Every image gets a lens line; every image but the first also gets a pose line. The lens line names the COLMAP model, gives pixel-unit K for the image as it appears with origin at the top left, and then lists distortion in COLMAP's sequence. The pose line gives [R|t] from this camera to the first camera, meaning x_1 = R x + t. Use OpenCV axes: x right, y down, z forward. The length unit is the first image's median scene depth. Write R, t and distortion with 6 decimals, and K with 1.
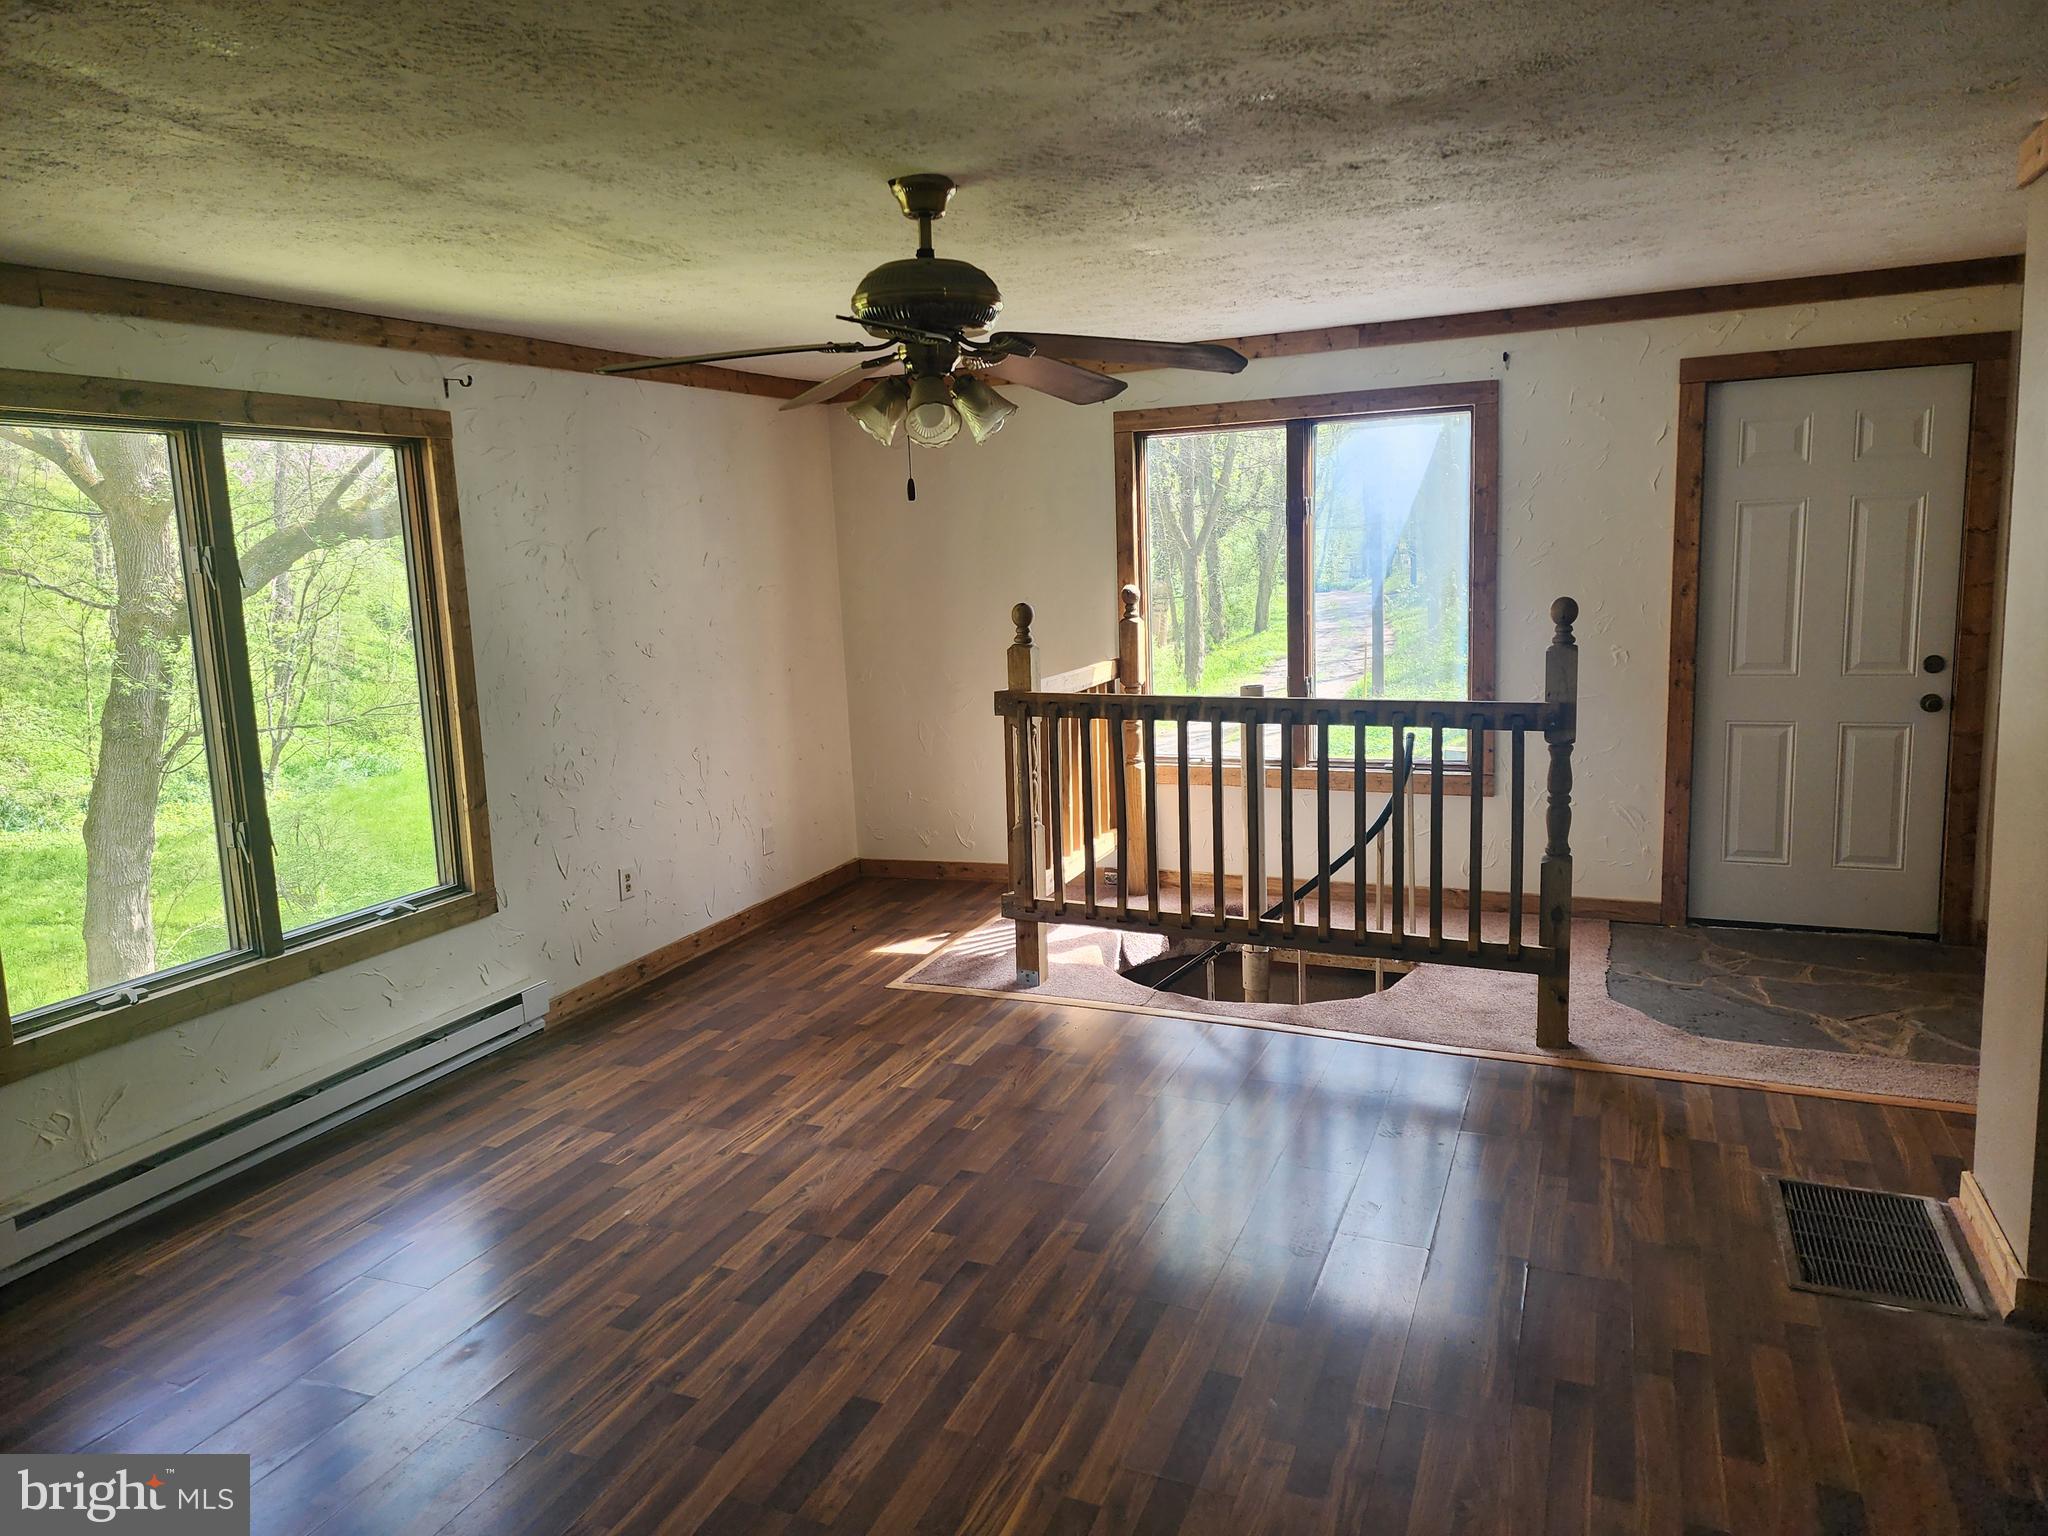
lens RADIAL K [[1352.7, 0, 1041.3], [0, 1352.7, 758.9], [0, 0, 1]] dist [0.077964, -0.071875]
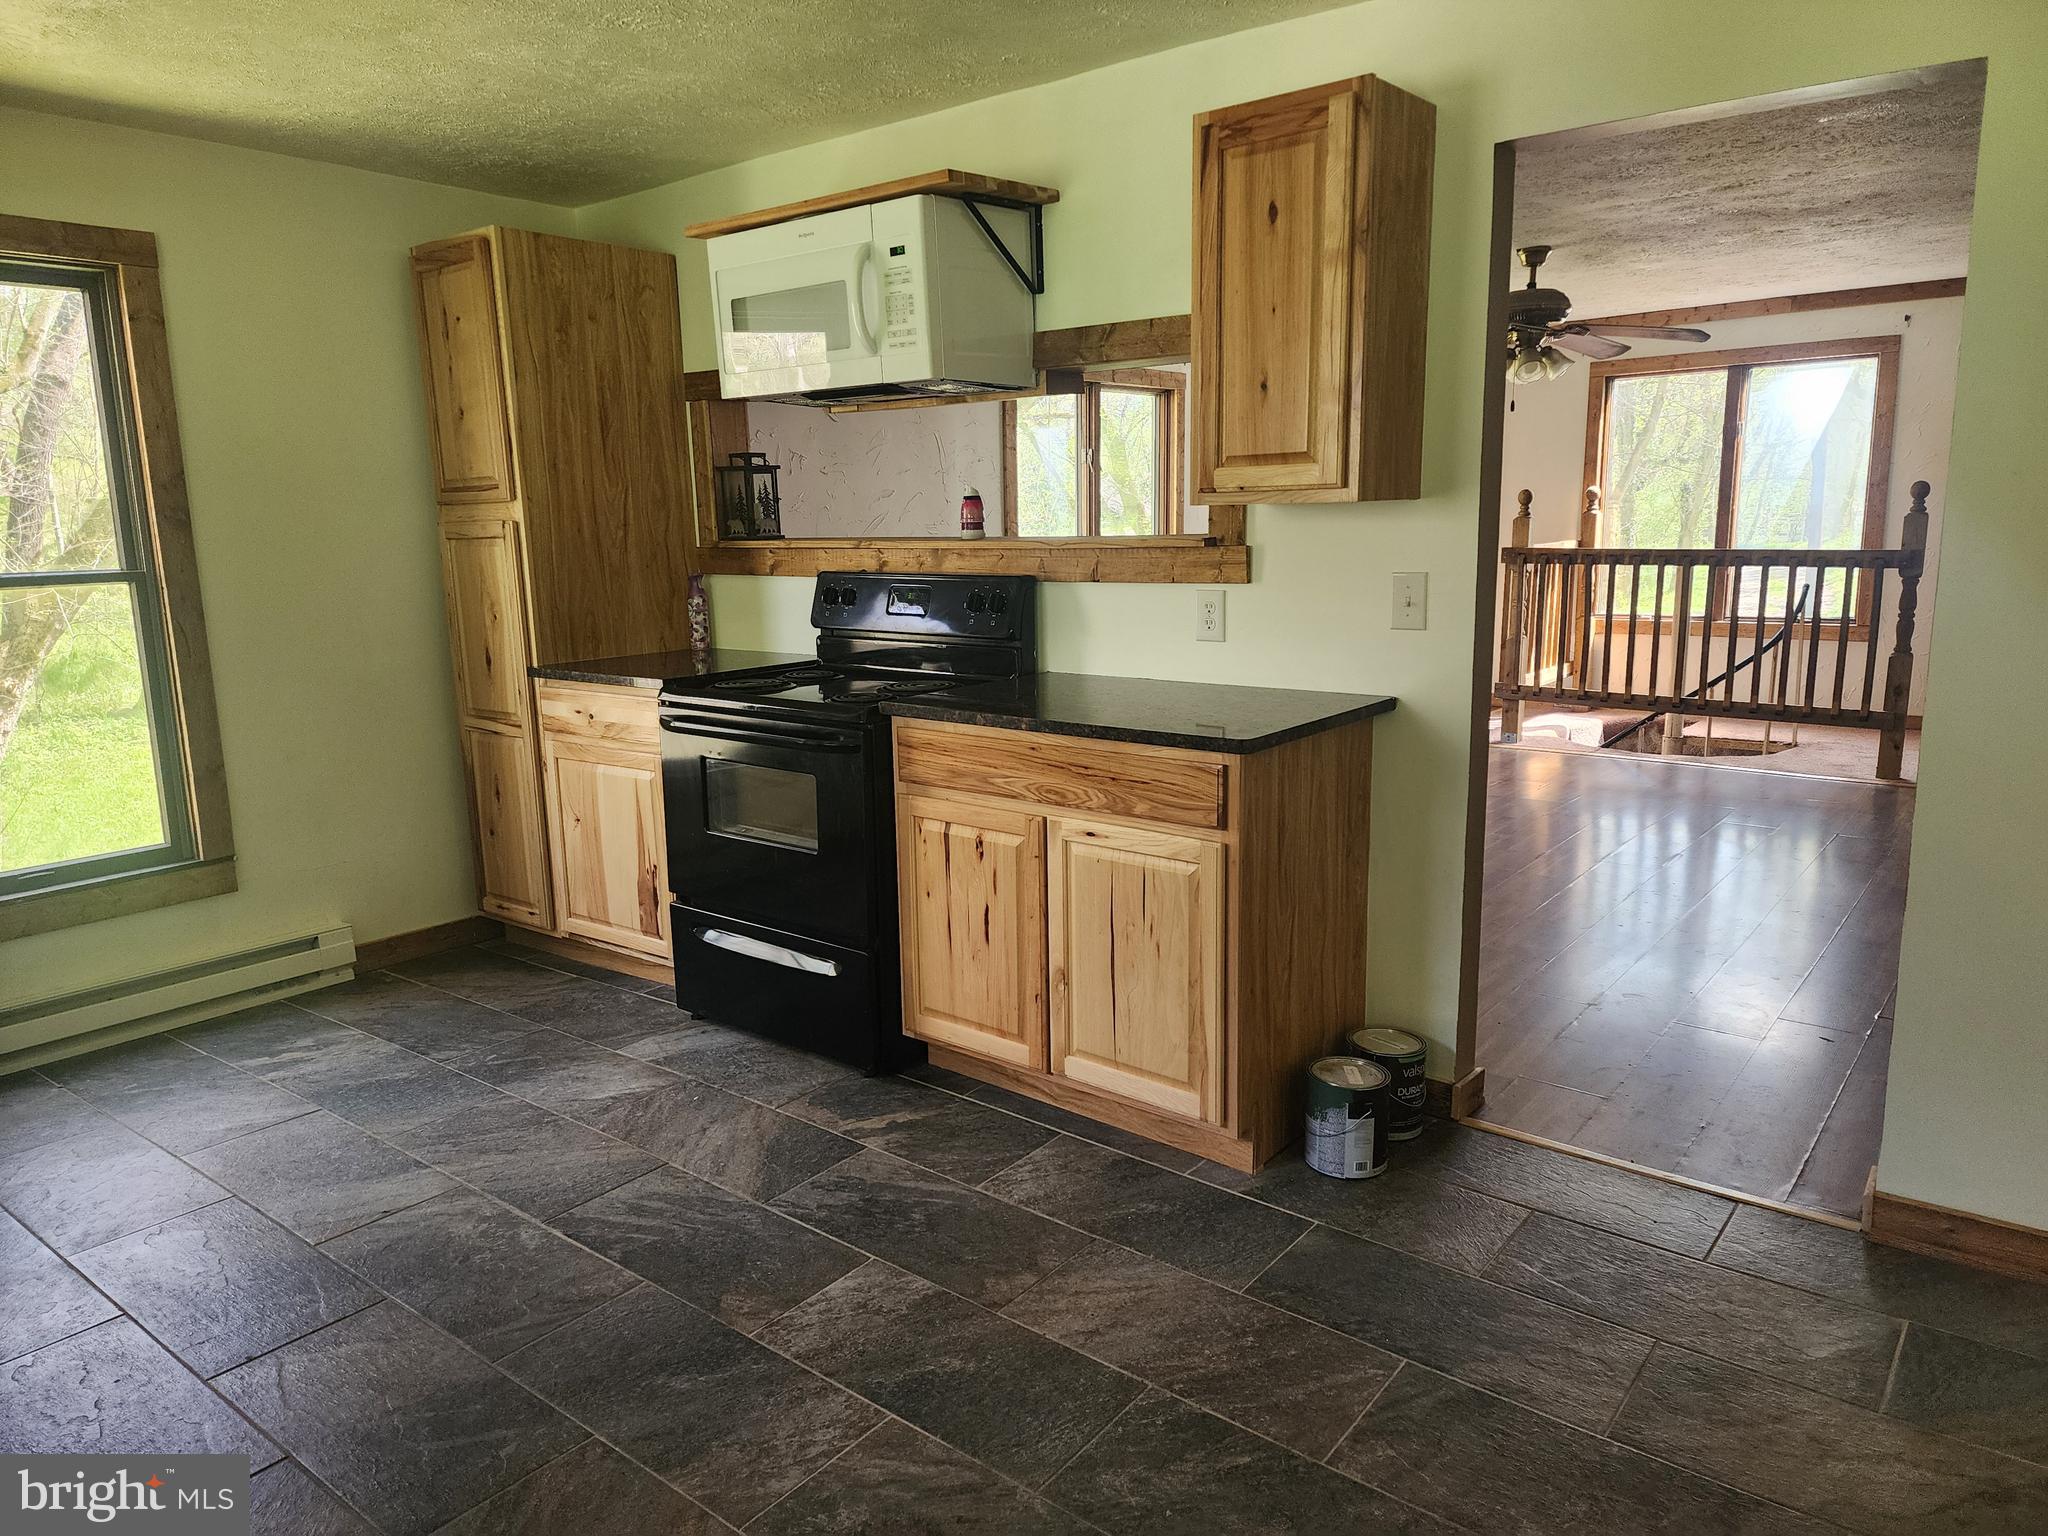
lens RADIAL K [[1352.7, 0, 1020.2], [0, 1352.7, 769.0], [0, 0, 1]] dist [0.077964, -0.071875]
pose [[0.960069, 0.066767, -0.271680, -0.136713], [-0.056373, 0.997355, 0.045891, 0.180666], [0.274025, -0.028743, 0.961293, -0.735561]]
